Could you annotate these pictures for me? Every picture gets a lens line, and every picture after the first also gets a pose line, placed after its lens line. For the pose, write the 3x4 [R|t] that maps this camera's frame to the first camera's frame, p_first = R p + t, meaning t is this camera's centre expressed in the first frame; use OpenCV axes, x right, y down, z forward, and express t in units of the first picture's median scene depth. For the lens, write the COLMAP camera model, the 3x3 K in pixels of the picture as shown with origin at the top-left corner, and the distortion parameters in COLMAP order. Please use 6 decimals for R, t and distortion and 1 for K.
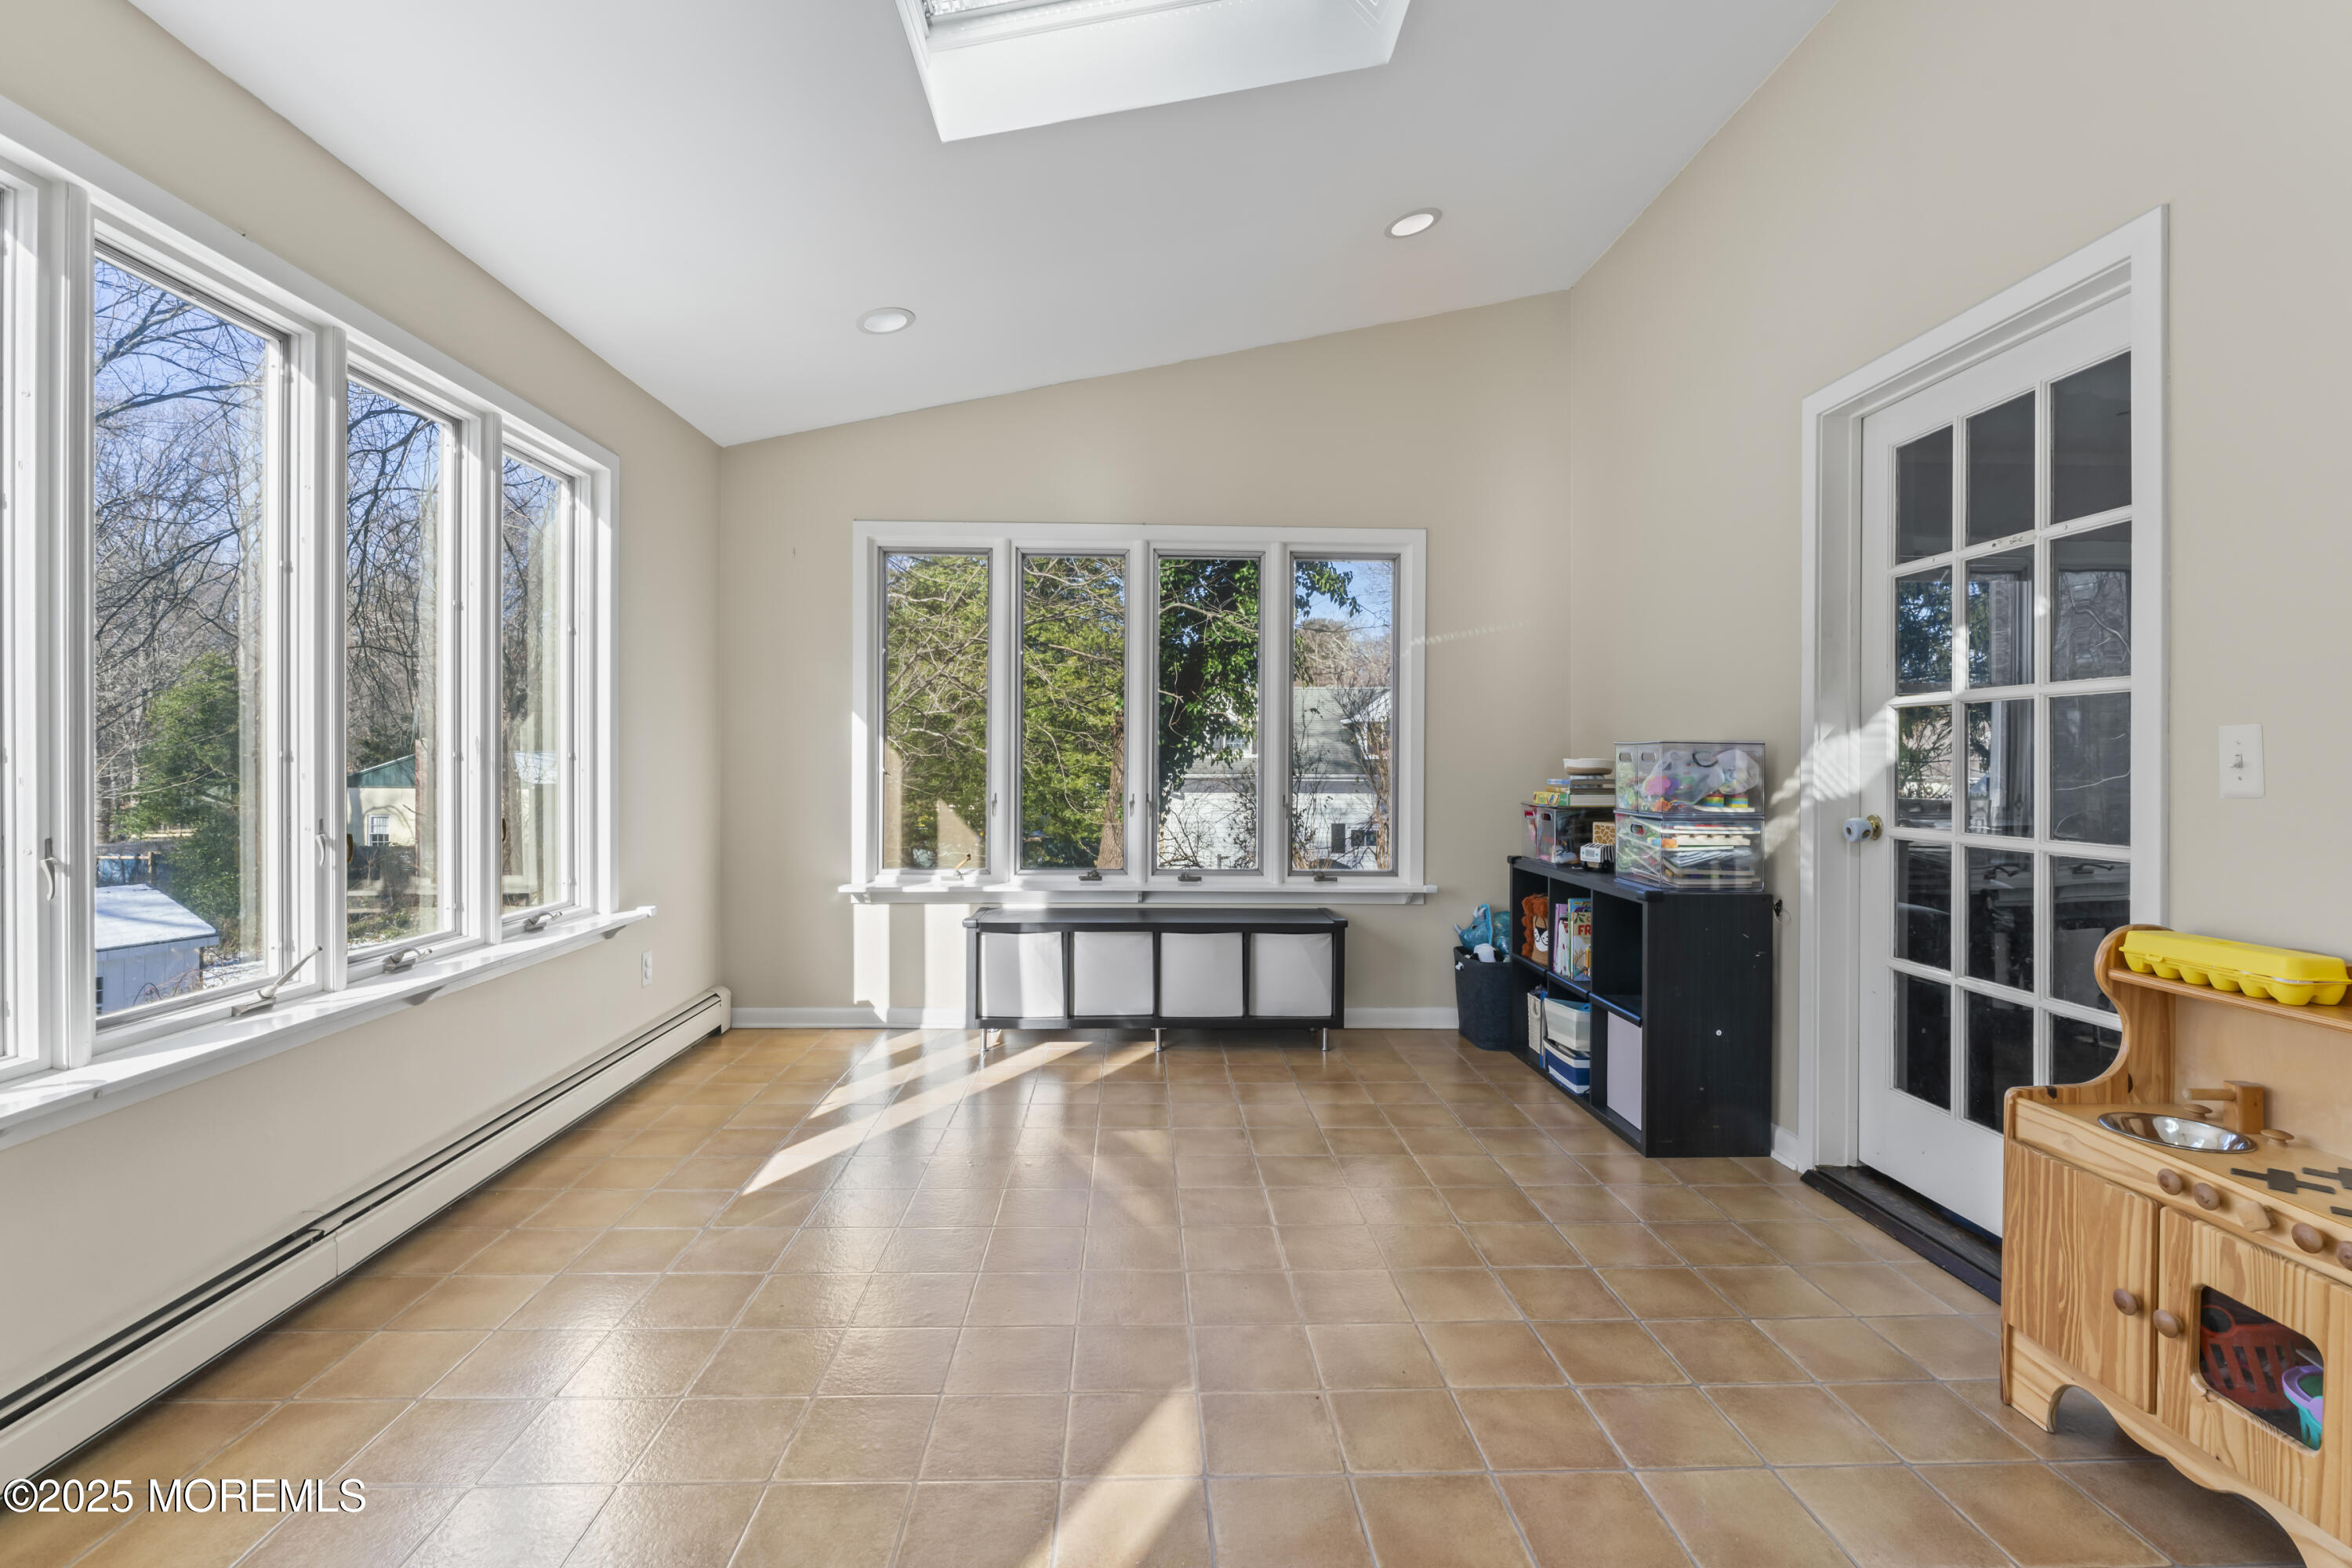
lens RADIAL K [[1060.3, 0, 1176.3], [0, 1060.3, 761.4], [0, 0, 1]] dist [-0.010241, -0.000369]
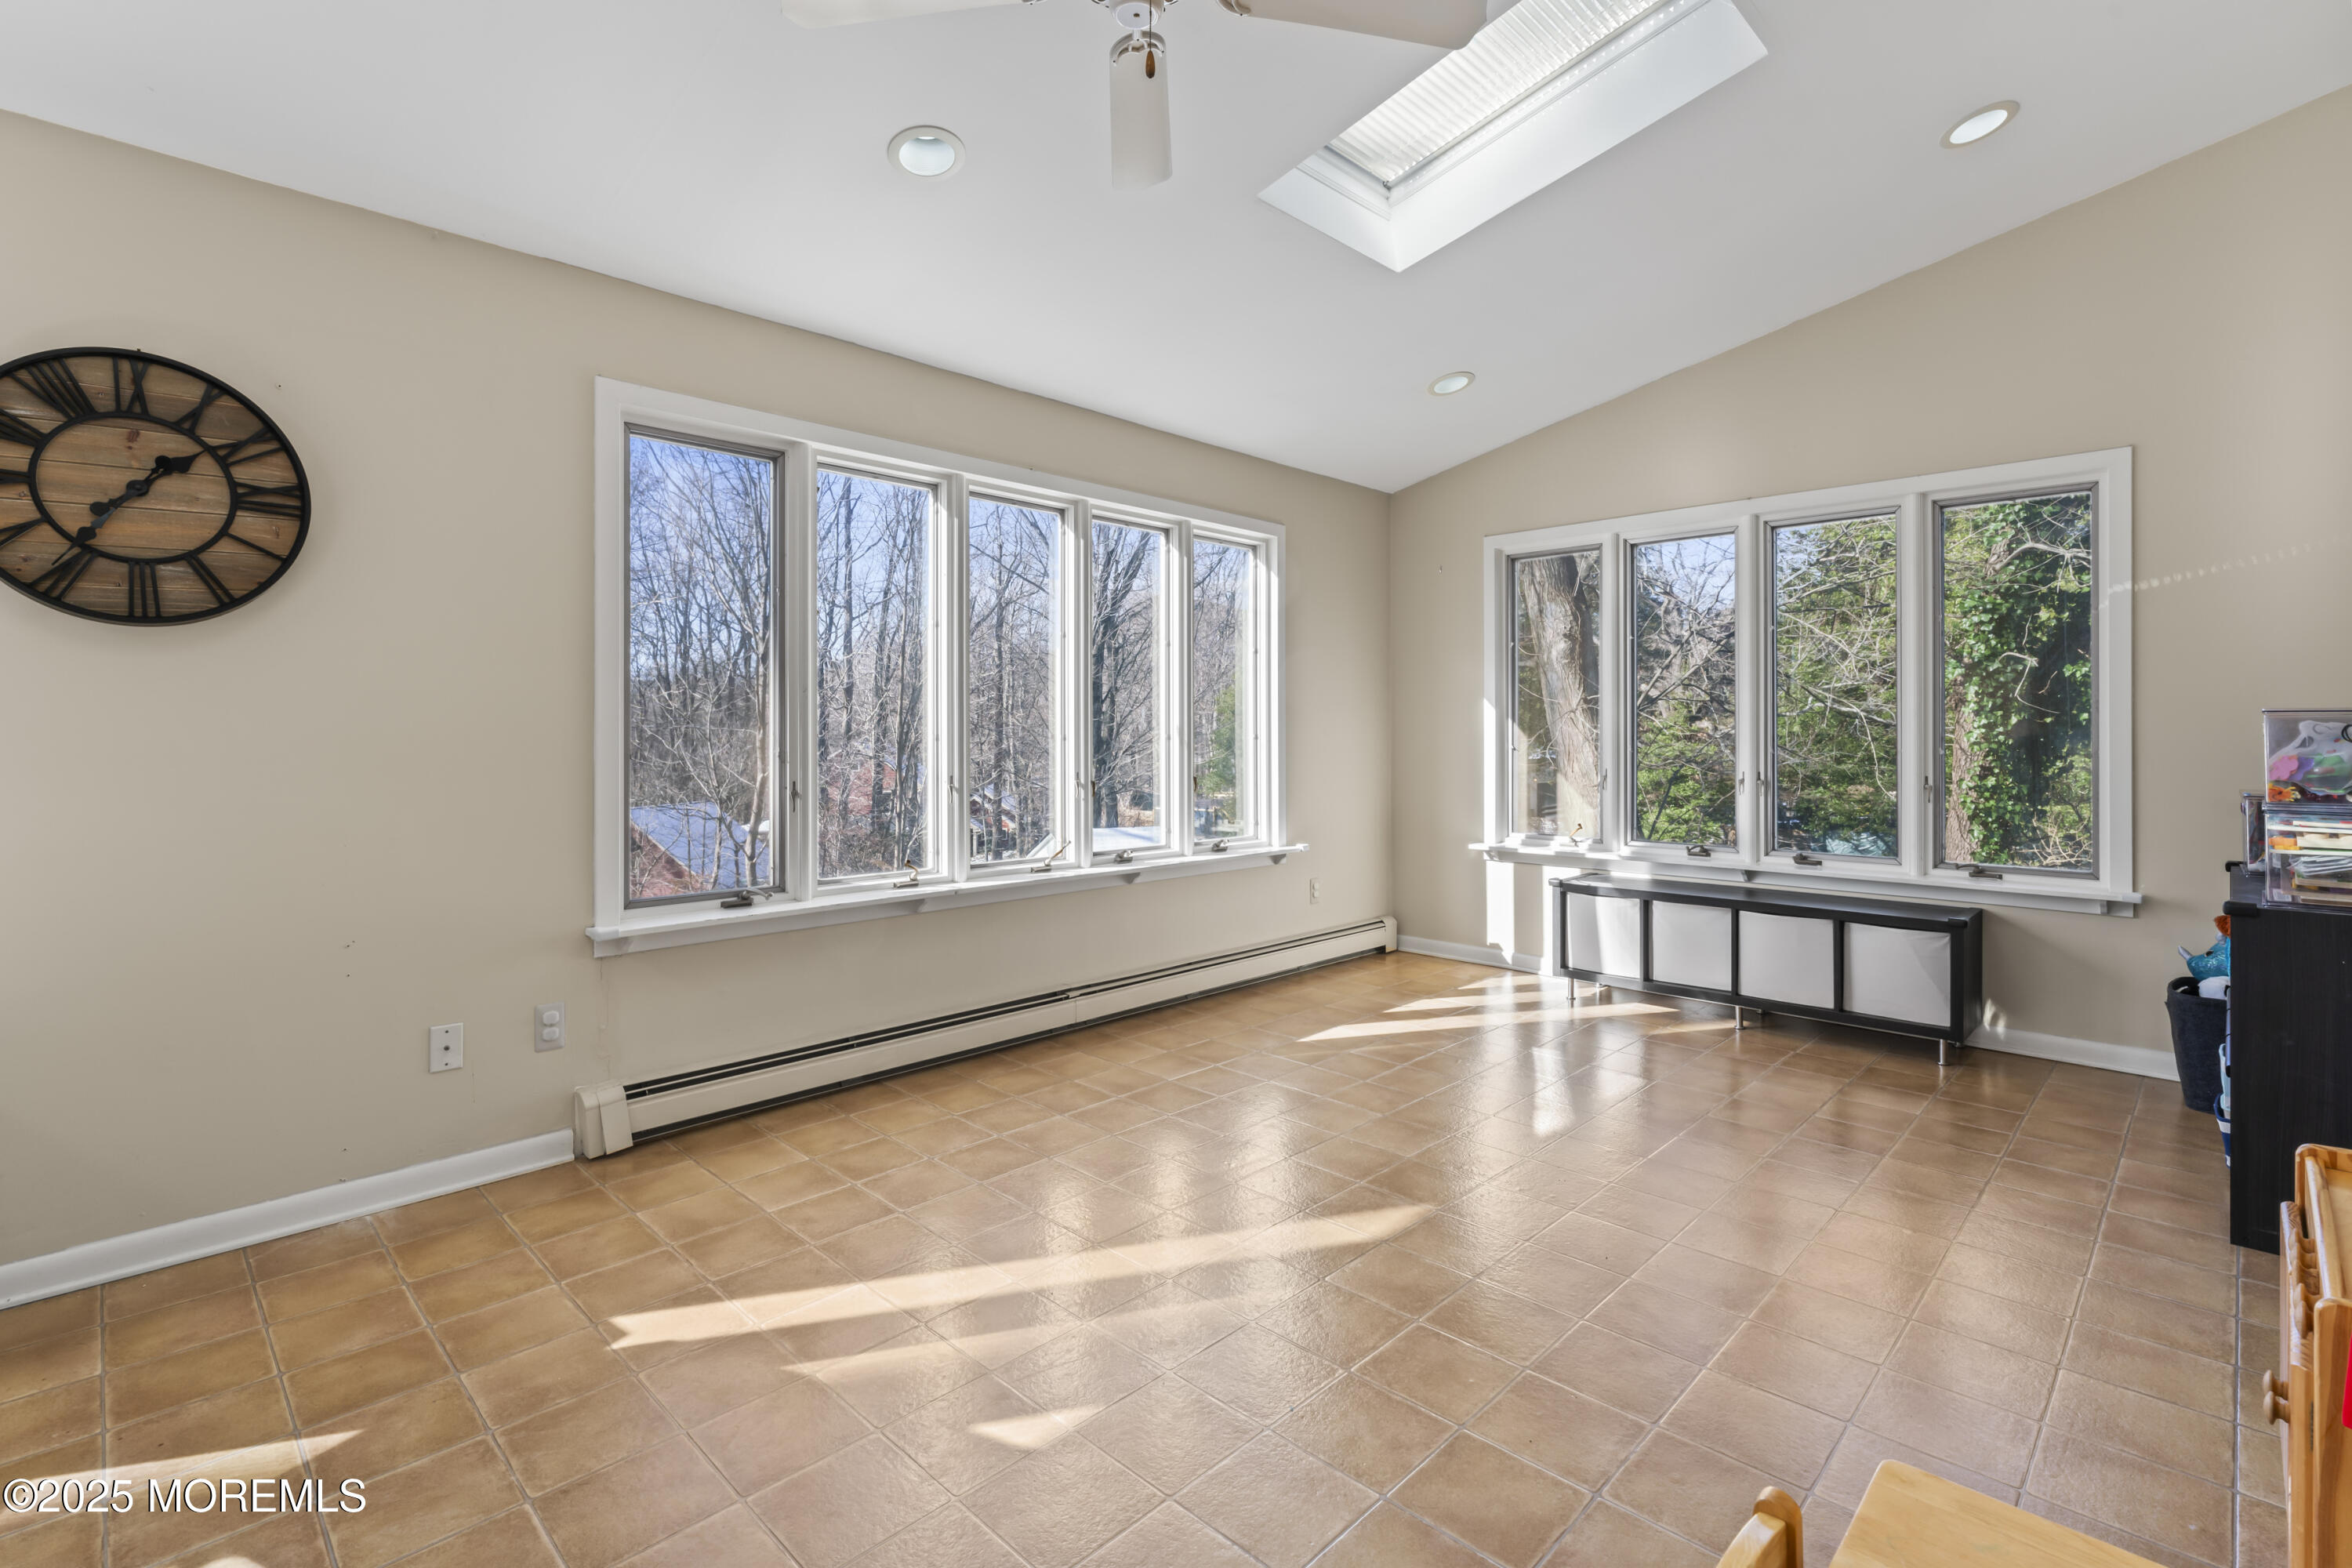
lens RADIAL K [[1070.4, 0, 1179.6], [0, 1070.4, 737.3], [0, 0, 1]] dist [0.000327, -0.000033]
pose [[0.686714, -0.004706, -0.726912, 0.354899], [0.002310, 0.999988, -0.004291, 0.001678], [0.726924, 0.001268, 0.686717, -0.076574]]
